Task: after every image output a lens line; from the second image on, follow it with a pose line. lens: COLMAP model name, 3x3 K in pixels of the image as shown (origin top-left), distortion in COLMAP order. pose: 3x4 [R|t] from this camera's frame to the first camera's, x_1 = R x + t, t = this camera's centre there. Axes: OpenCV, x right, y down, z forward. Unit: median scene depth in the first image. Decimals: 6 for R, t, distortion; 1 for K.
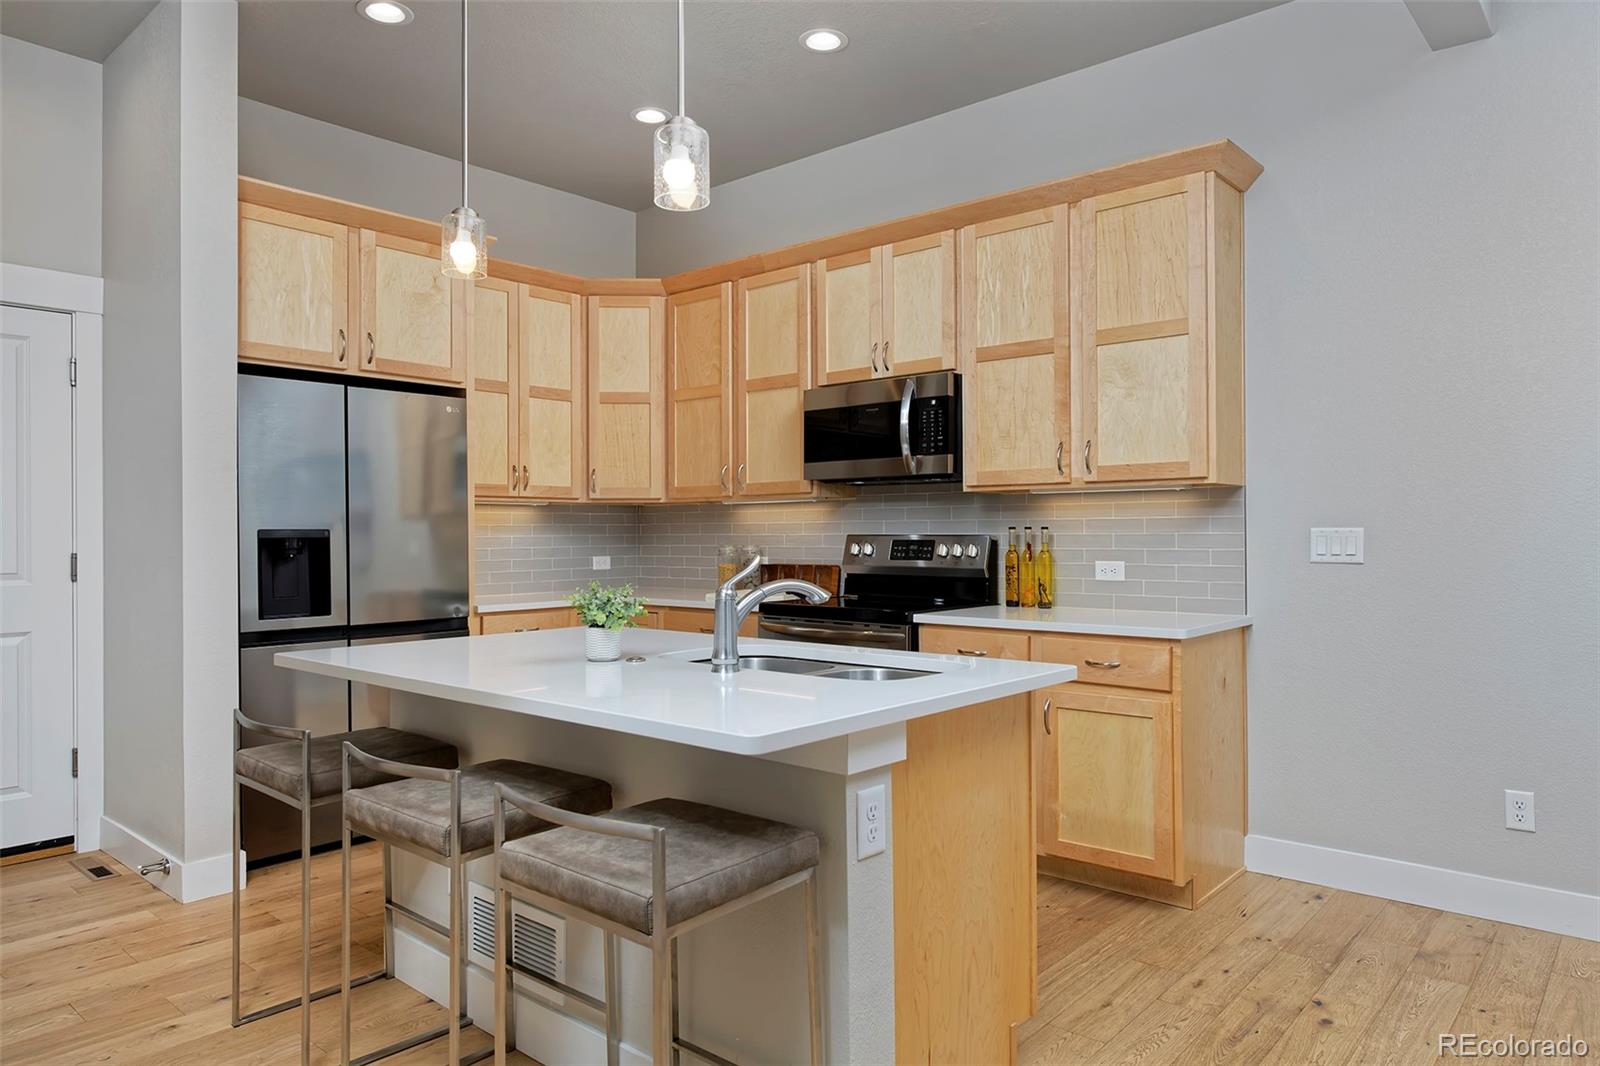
lens RADIAL K [[1032.9, 0, 808.4], [0, 1032.9, 533.1], [0, 0, 1]] dist [-0.000886, 0.000050]
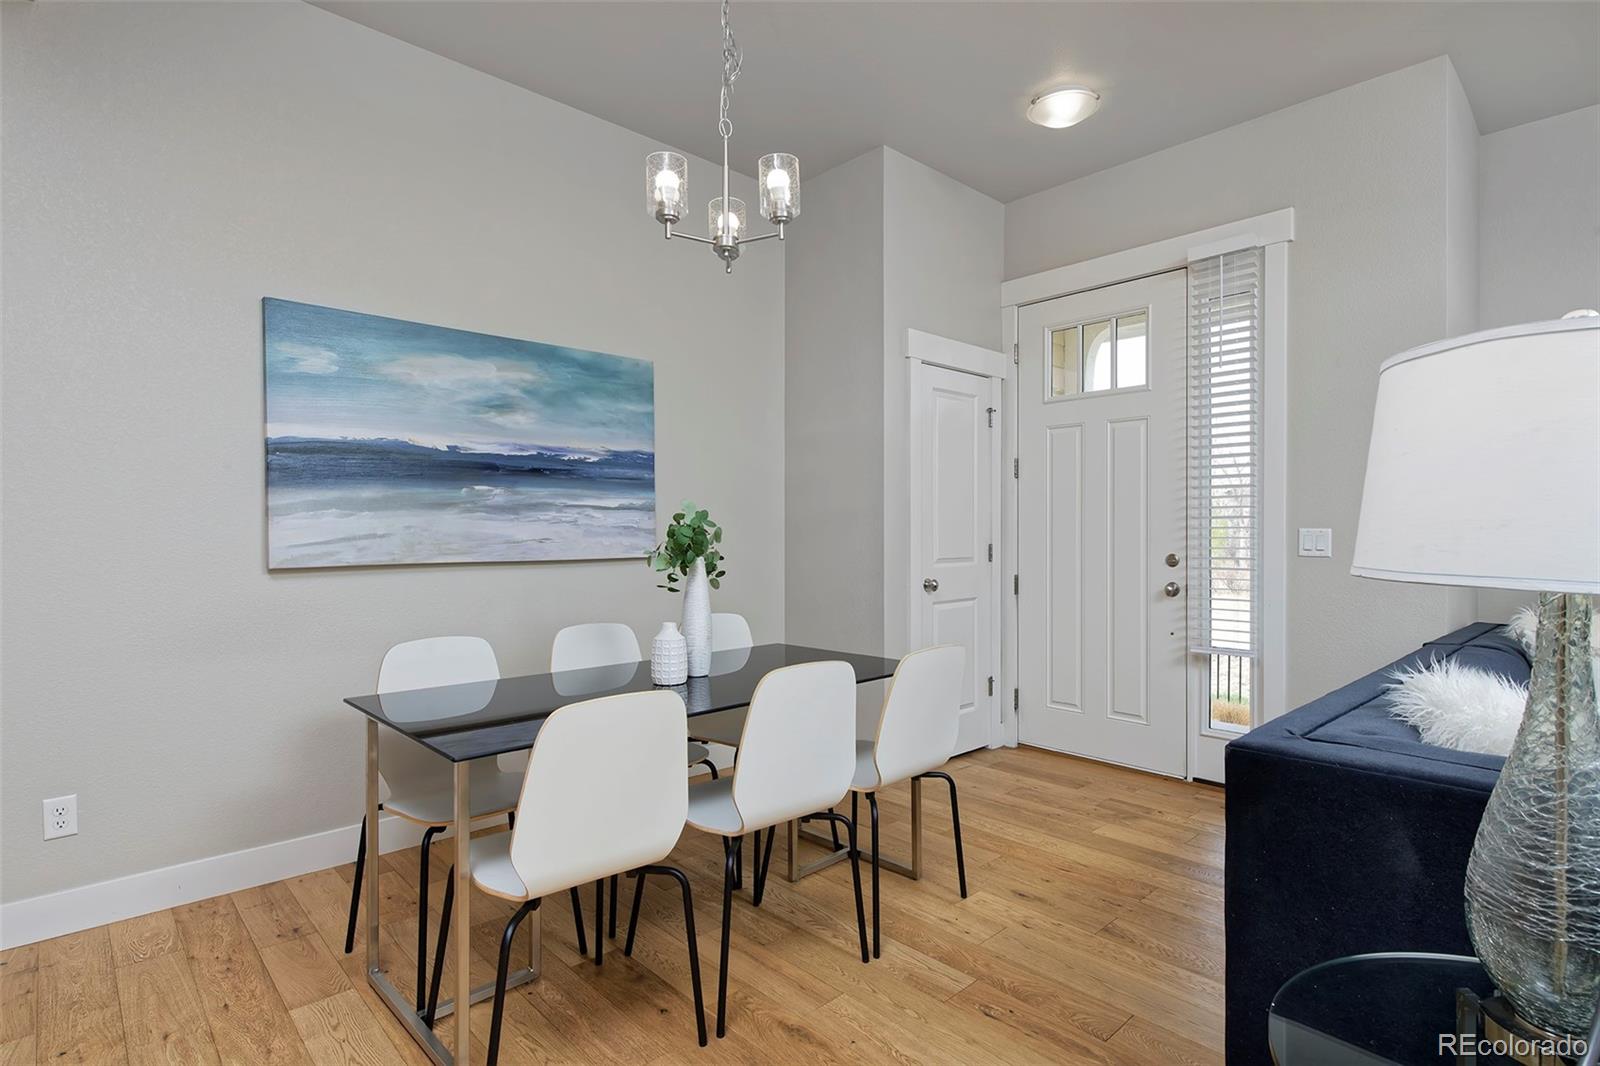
lens RADIAL K [[795.7, 0, 808.1], [0, 795.7, 533.0], [0, 0, 1]] dist [0.000945, -0.001361]
pose [[0.101076, 0.001868, 0.994877, 0.012974], [-0.002638, 0.999995, -0.001610, 0.001069], [-0.994875, -0.002461, 0.101081, 0.178949]]
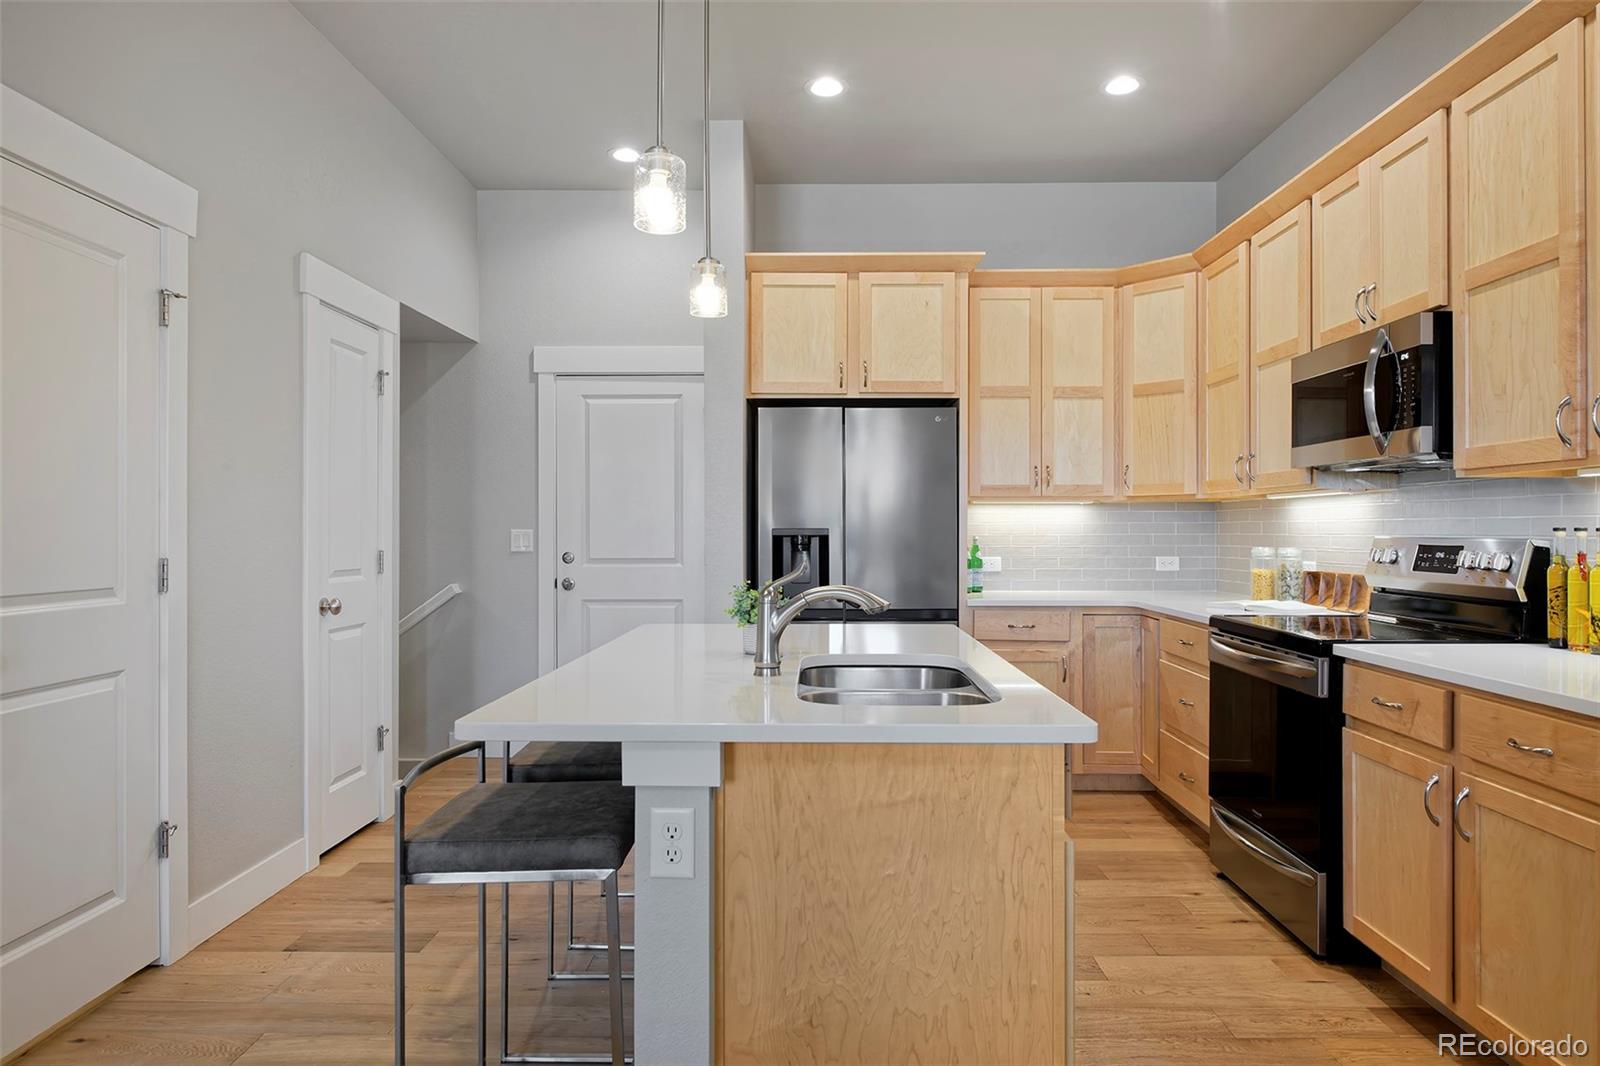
lens RADIAL K [[975.1, 0, 806.7], [0, 975.1, 530.2], [0, 0, 1]] dist [0.002295, -0.000556]
pose [[0.647282, 0.004779, -0.762236, 0.374385], [-0.003615, 0.999988, 0.003200, -0.004731], [0.762242, 0.000684, 0.647292, 0.233819]]
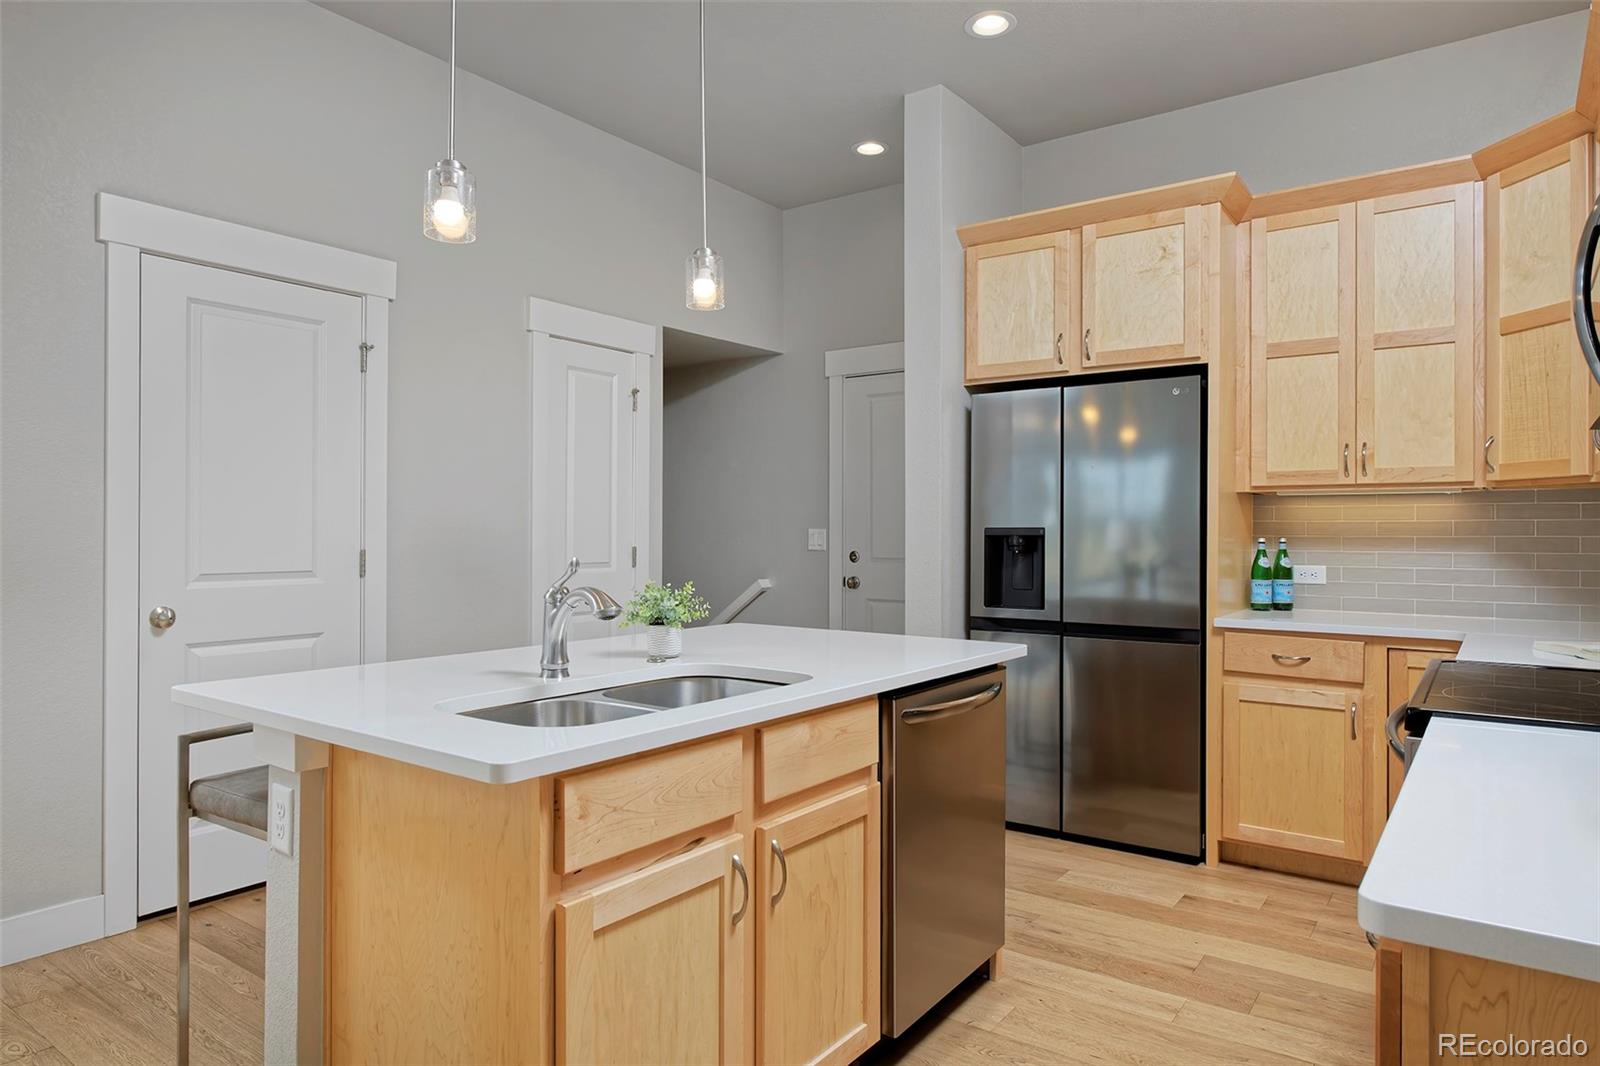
lens RADIAL K [[975.1, 0, 806.7], [0, 975.1, 530.2], [0, 0, 1]] dist [0.002295, -0.000556]
pose [[0.084741, 0.005491, -0.996388, 0.481586], [-0.003440, 0.999980, 0.005218, -0.004982], [0.996397, 0.002985, 0.084758, 0.648798]]
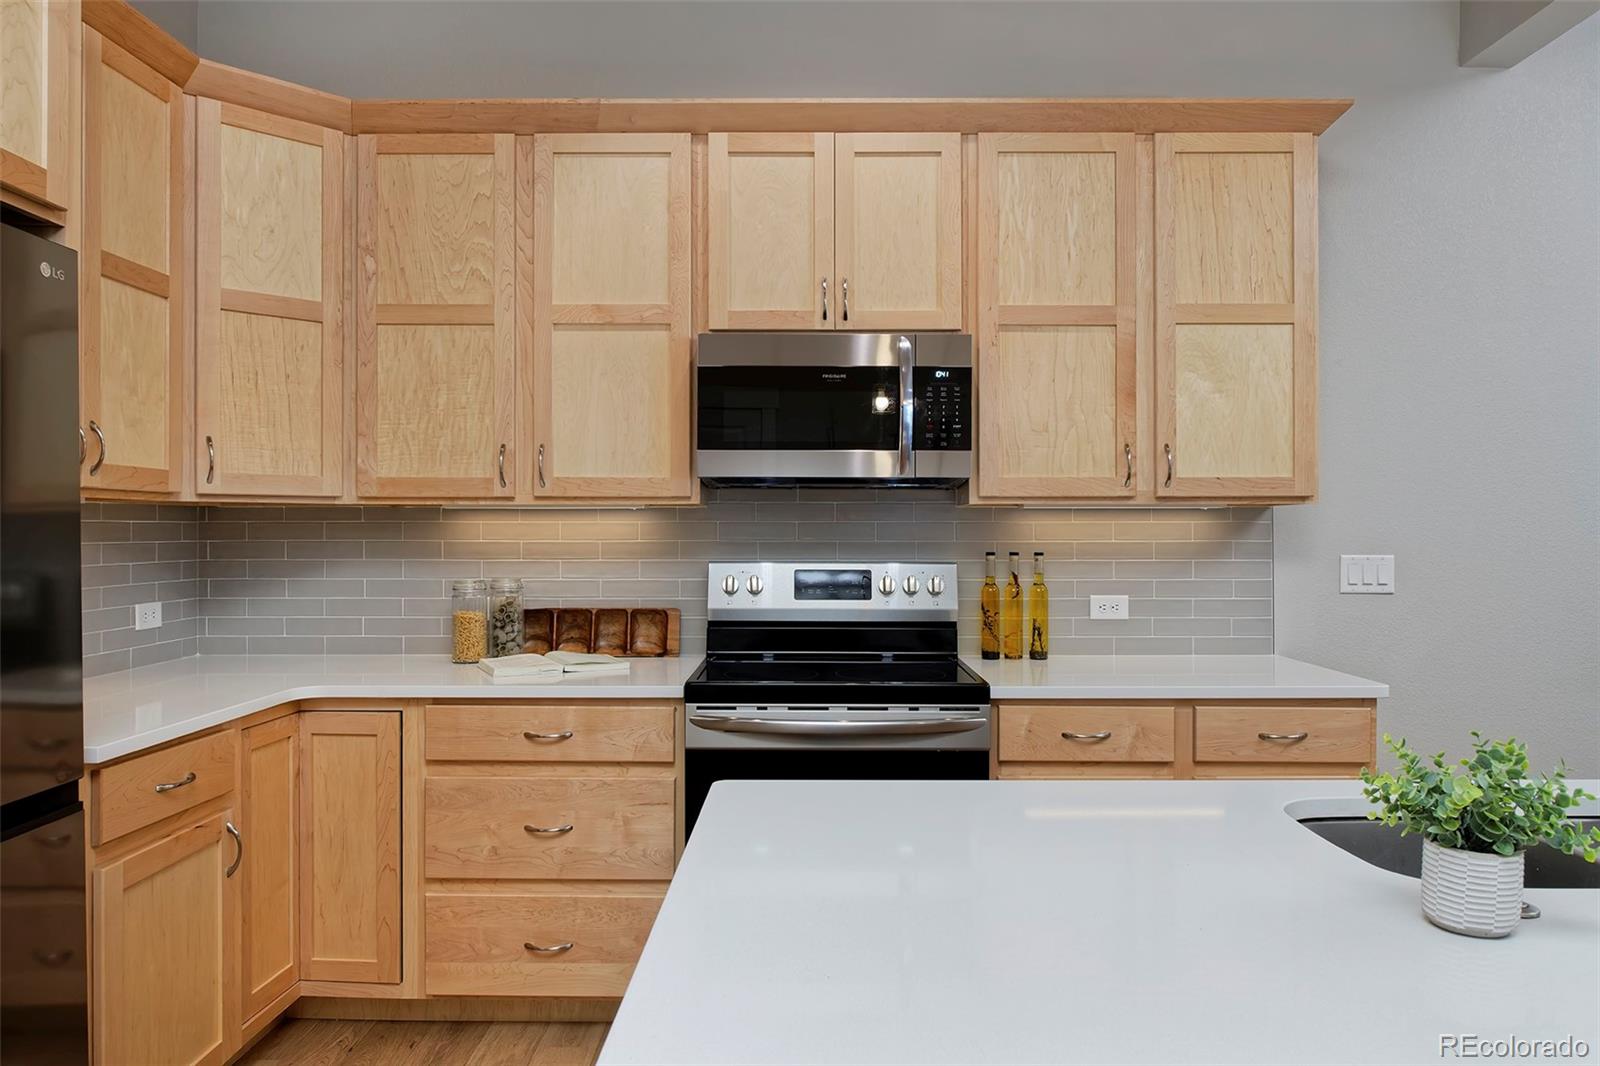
lens RADIAL K [[1057.9, 0, 819.6], [0, 1057.9, 526.8], [0, 0, 1]] dist [-0.002658, -0.000252]
pose [[0.759240, 0.006485, 0.650779, -0.407252], [-0.003169, 0.999975, -0.006268, -0.019586], [-0.650803, 0.002697, 0.759242, 0.517708]]
